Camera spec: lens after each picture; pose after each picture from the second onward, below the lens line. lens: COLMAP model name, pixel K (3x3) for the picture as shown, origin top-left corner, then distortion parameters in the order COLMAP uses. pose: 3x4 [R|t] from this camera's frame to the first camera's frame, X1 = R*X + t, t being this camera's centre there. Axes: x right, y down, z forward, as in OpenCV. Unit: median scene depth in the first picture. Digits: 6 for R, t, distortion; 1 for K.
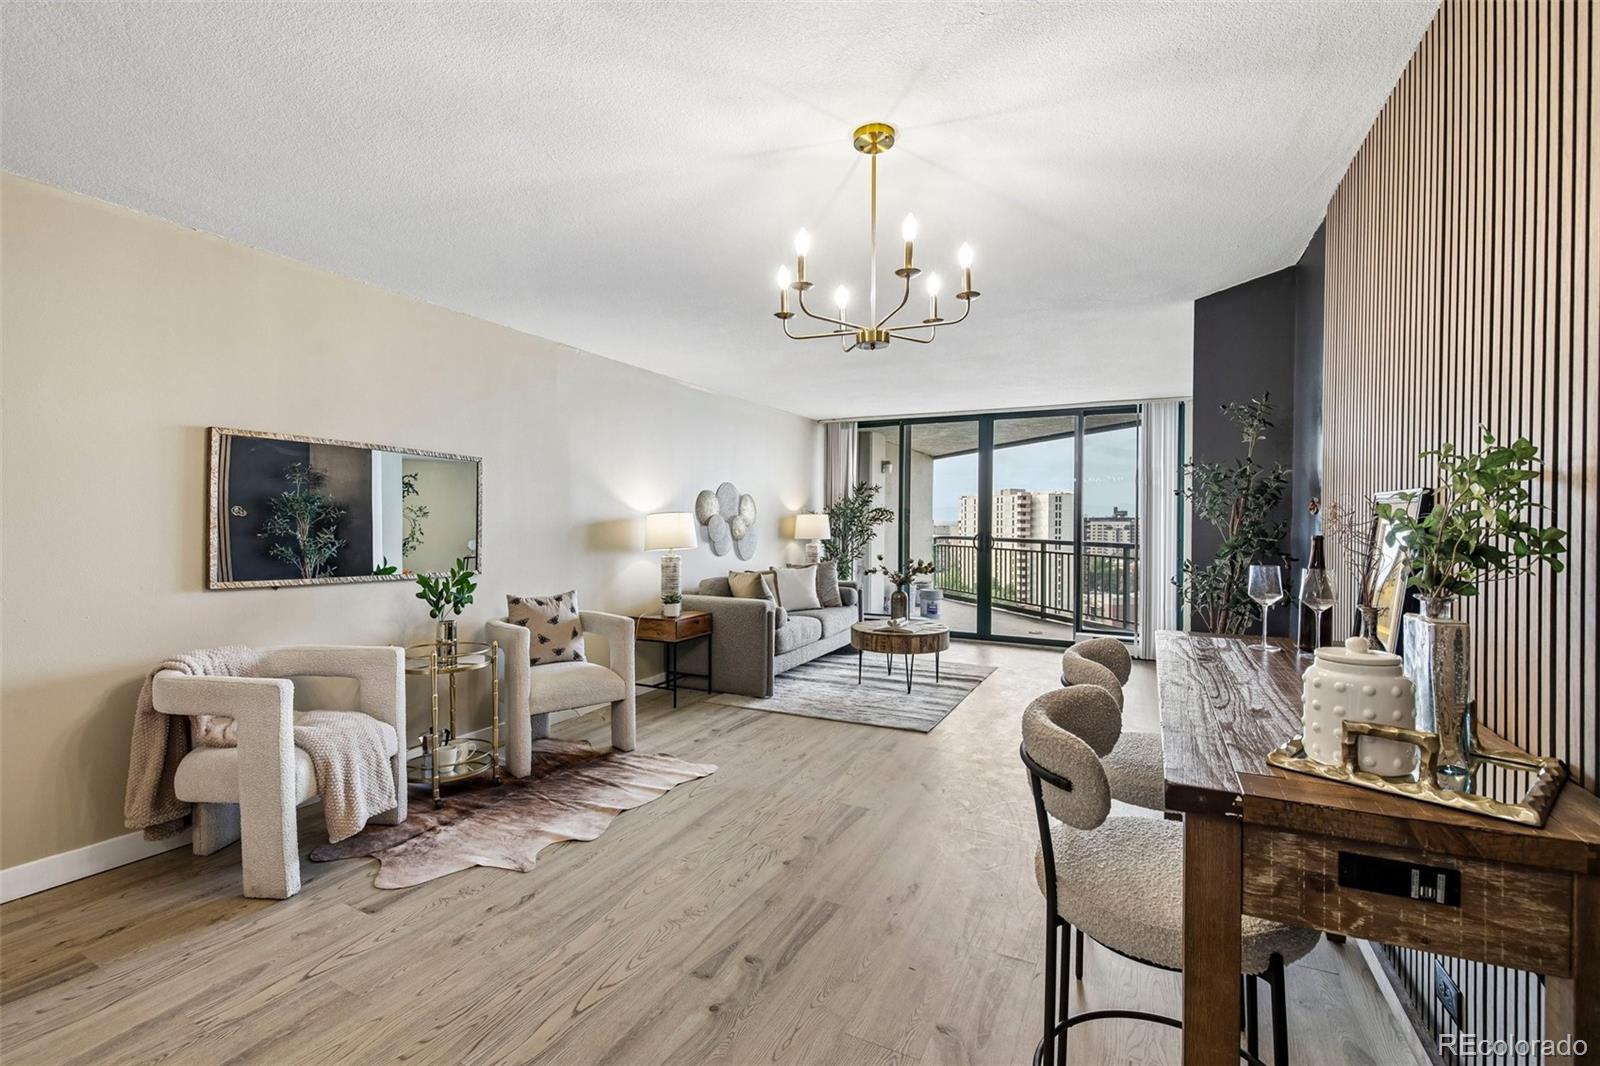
lens RADIAL K [[690.4, 0, 784.9], [0, 690.4, 526.9], [0, 0, 1]] dist [-0.006939, -0.006105]
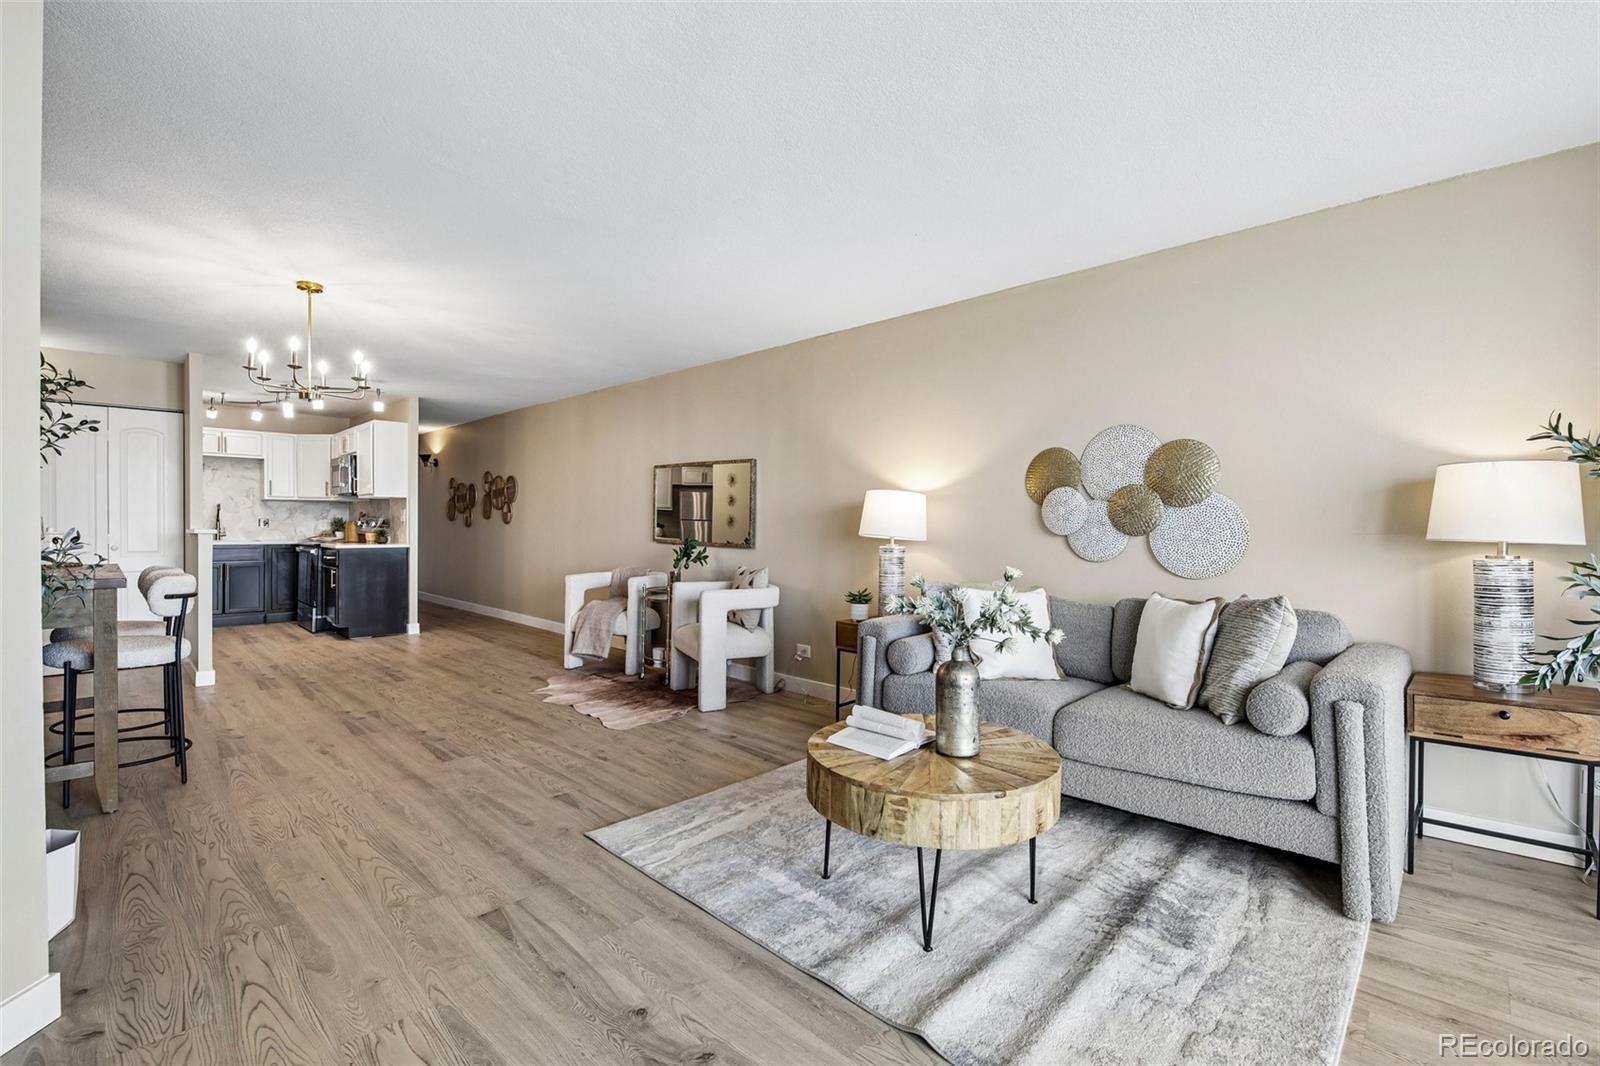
lens RADIAL K [[690.4, 0, 803.5], [0, 690.4, 540.2], [0, 0, 1]] dist [-0.006939, -0.006105]
pose [[-0.295099, 0.000955, -0.955466, 0.851040], [-0.009416, 0.999948, 0.003908, 0.048204], [0.955420, 0.010150, -0.295075, 1.608051]]
